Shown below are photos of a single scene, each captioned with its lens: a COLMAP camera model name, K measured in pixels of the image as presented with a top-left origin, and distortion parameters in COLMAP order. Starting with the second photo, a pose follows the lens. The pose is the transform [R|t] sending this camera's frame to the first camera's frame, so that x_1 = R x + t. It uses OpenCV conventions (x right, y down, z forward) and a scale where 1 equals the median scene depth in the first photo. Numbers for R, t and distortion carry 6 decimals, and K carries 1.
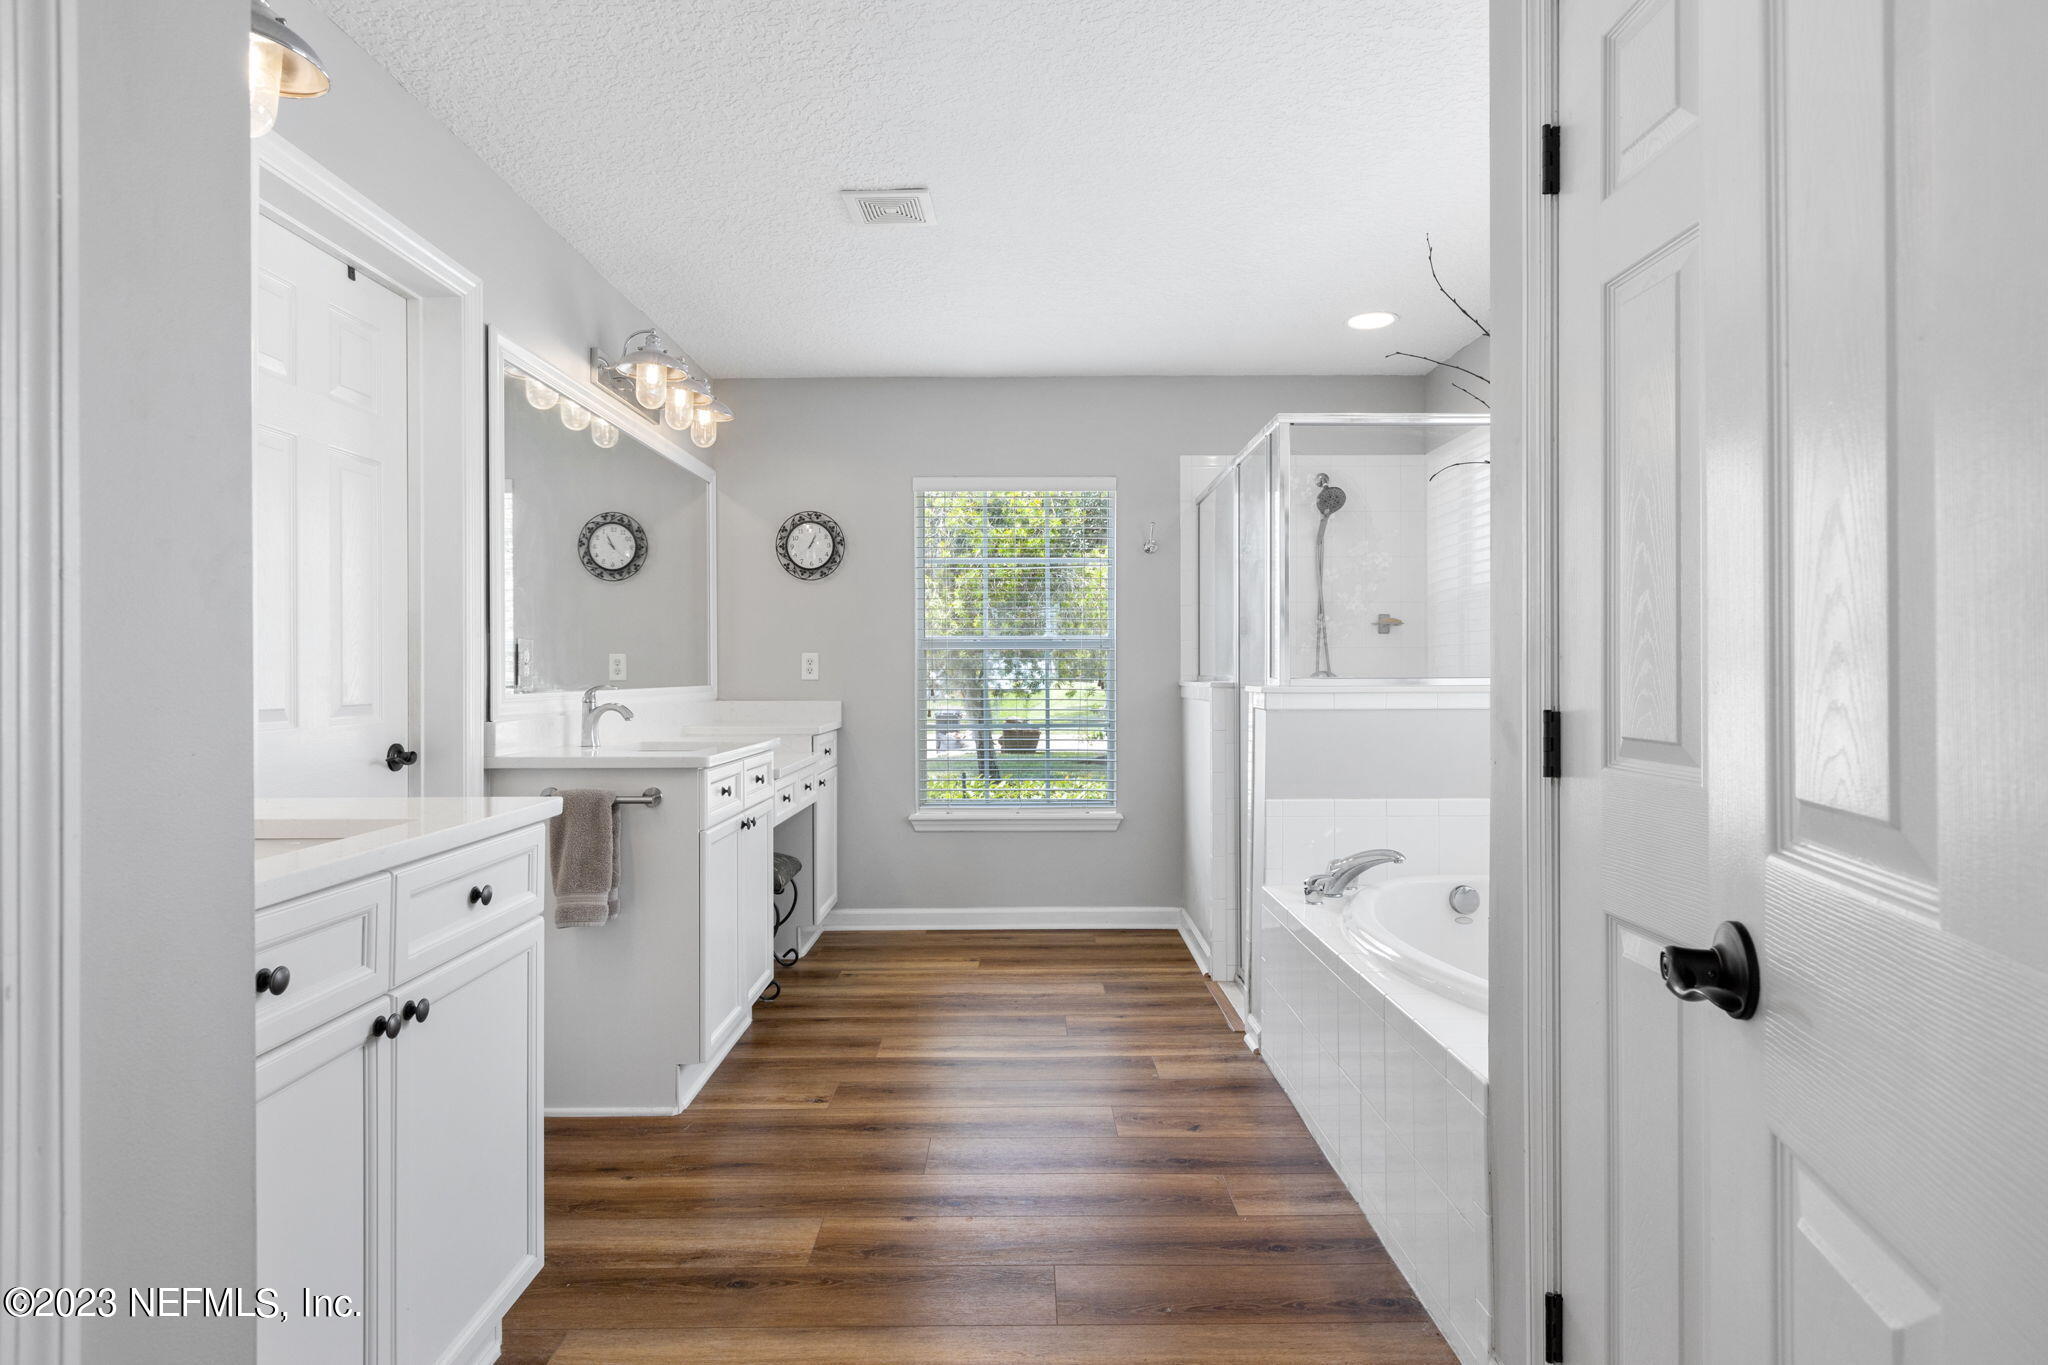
lens RADIAL K [[1060.5, 0, 1024.0], [0, 1060.5, 682.5], [0, 0, 1]] dist [0.001436, 0.000023]
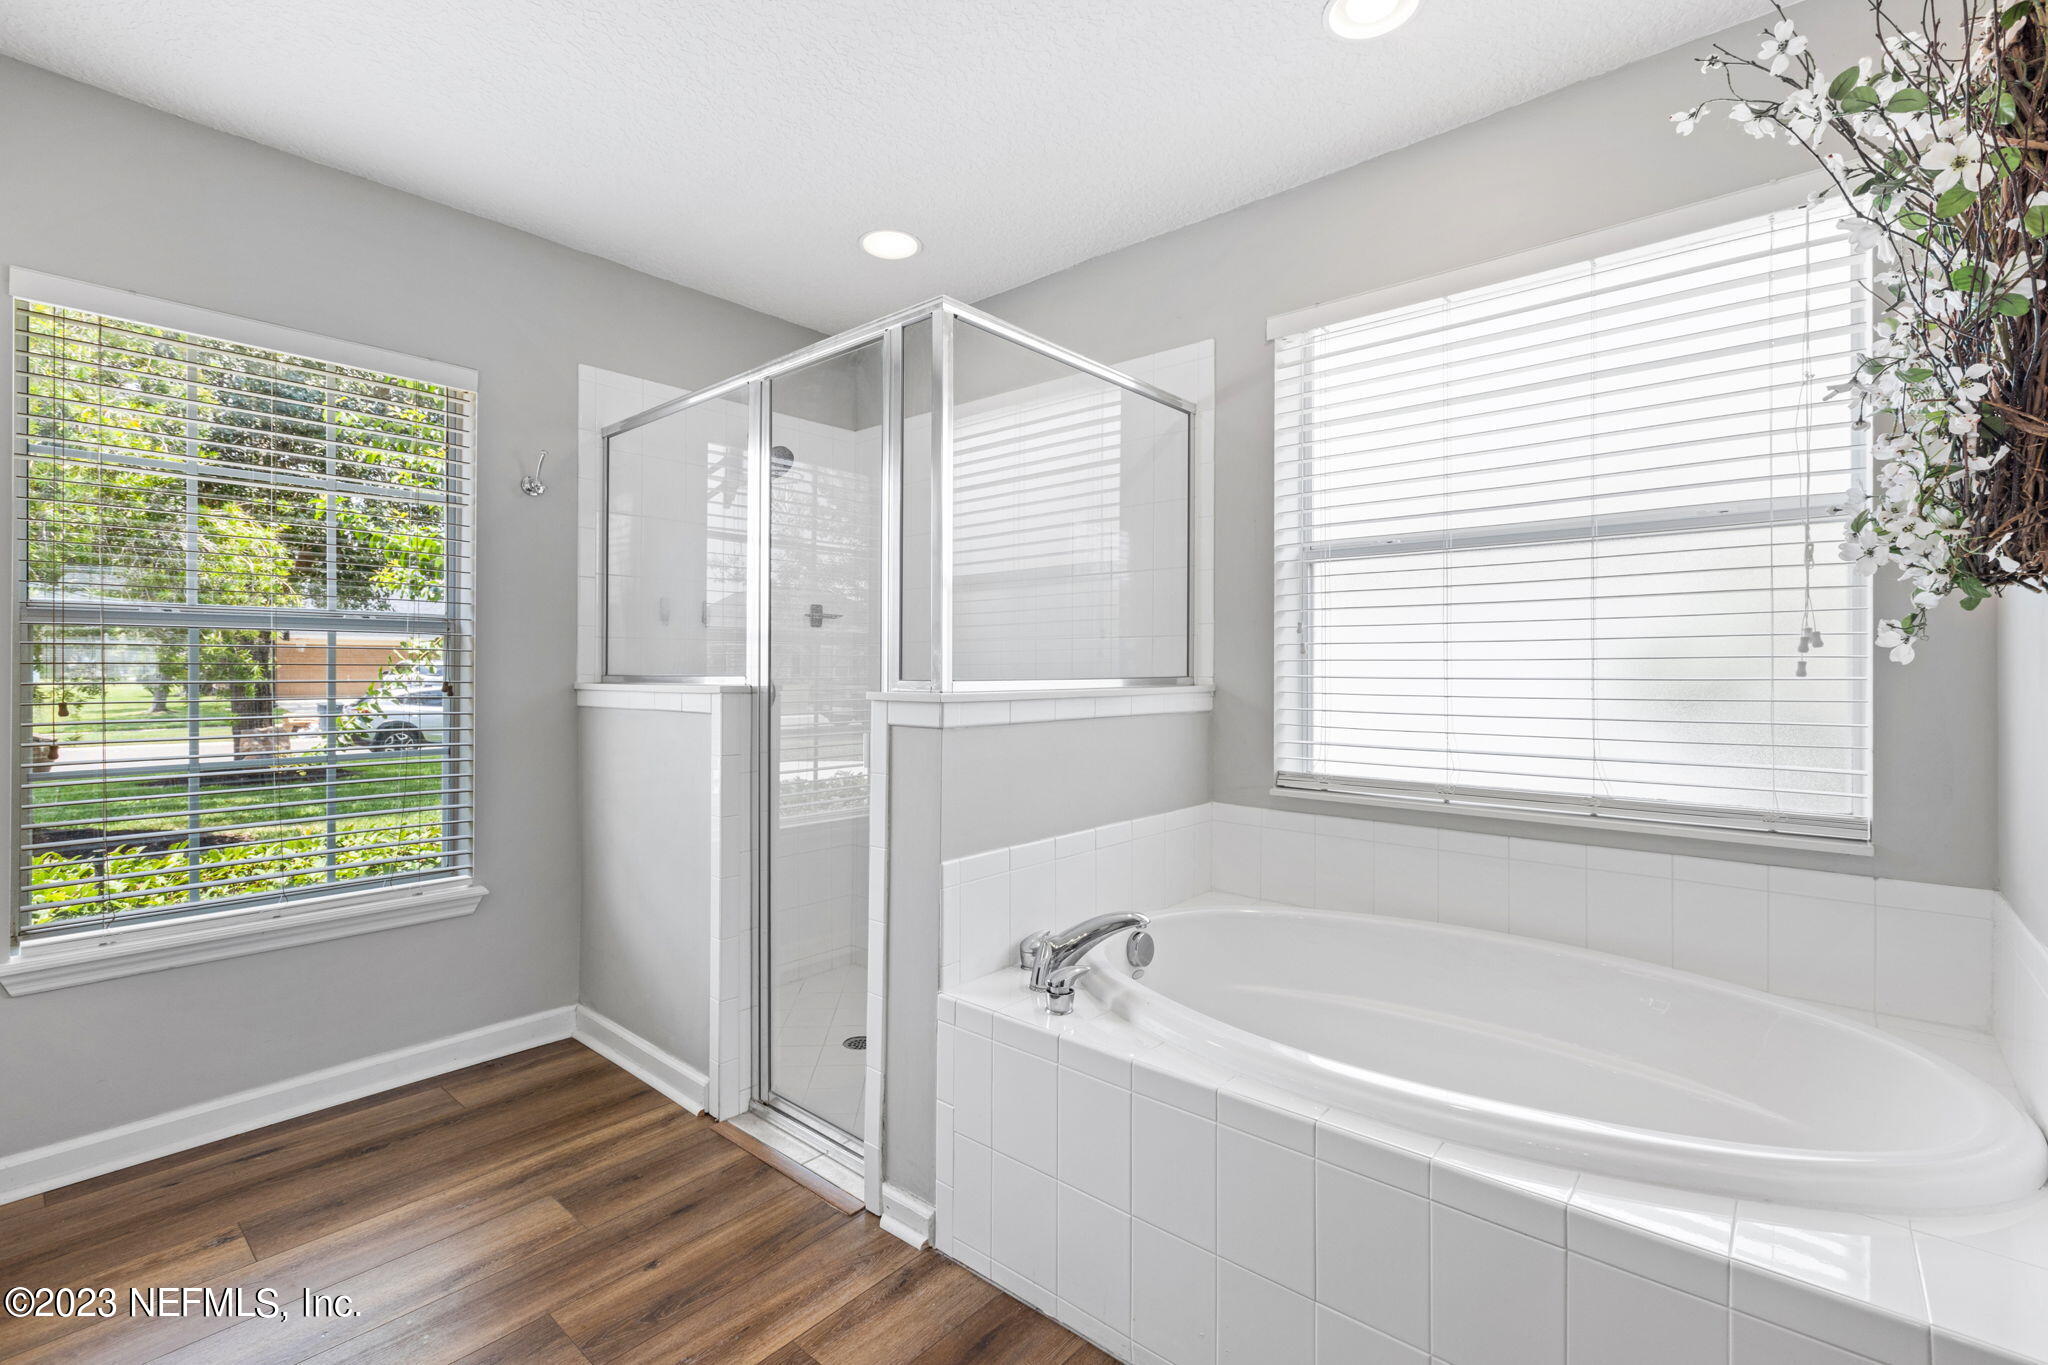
lens RADIAL K [[914.8, 0, 1035.8], [0, 914.8, 670.6], [0, 0, 1]] dist [0.001684, 0.000206]
pose [[0.661274, 0.003285, 0.750138, -0.127919], [0.002549, 0.999975, -0.006627, -0.005525], [-0.750140, 0.006294, 0.661249, 0.443115]]
